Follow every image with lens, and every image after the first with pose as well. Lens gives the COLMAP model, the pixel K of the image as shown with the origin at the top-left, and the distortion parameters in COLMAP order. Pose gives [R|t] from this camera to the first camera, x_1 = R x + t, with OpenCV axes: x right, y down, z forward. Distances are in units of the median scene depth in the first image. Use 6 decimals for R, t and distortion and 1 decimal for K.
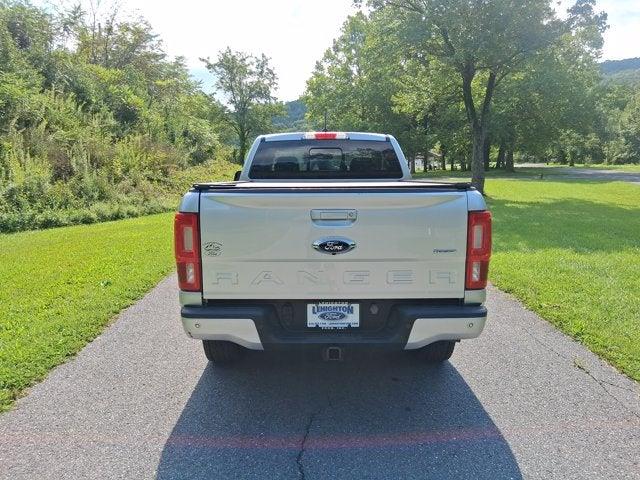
lens RADIAL K [[493.2, 0, 322.0], [0, 493.2, 244.9], [0, 0, 1]] dist [0.037351, -0.073707]
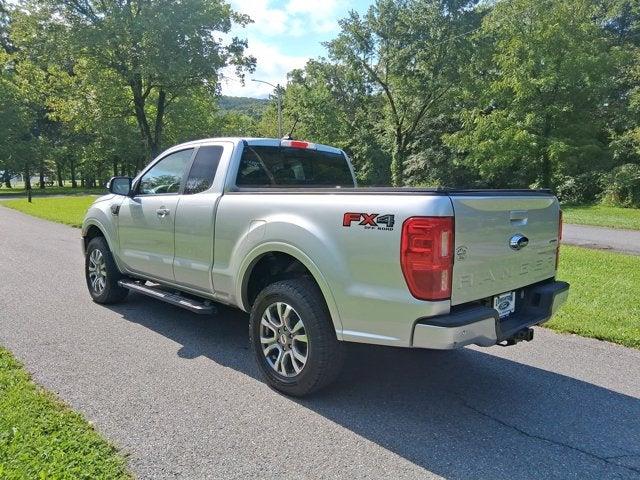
lens RADIAL K [[493.2, 0, 322.4], [0, 493.2, 241.2], [0, 0, 1]] dist [0.037351, -0.073707]
pose [[0.709945, -0.054693, 0.702130, -0.124561], [0.087226, 0.996132, -0.010601, -0.003180], [-0.698835, 0.068770, 0.711970, 0.055016]]
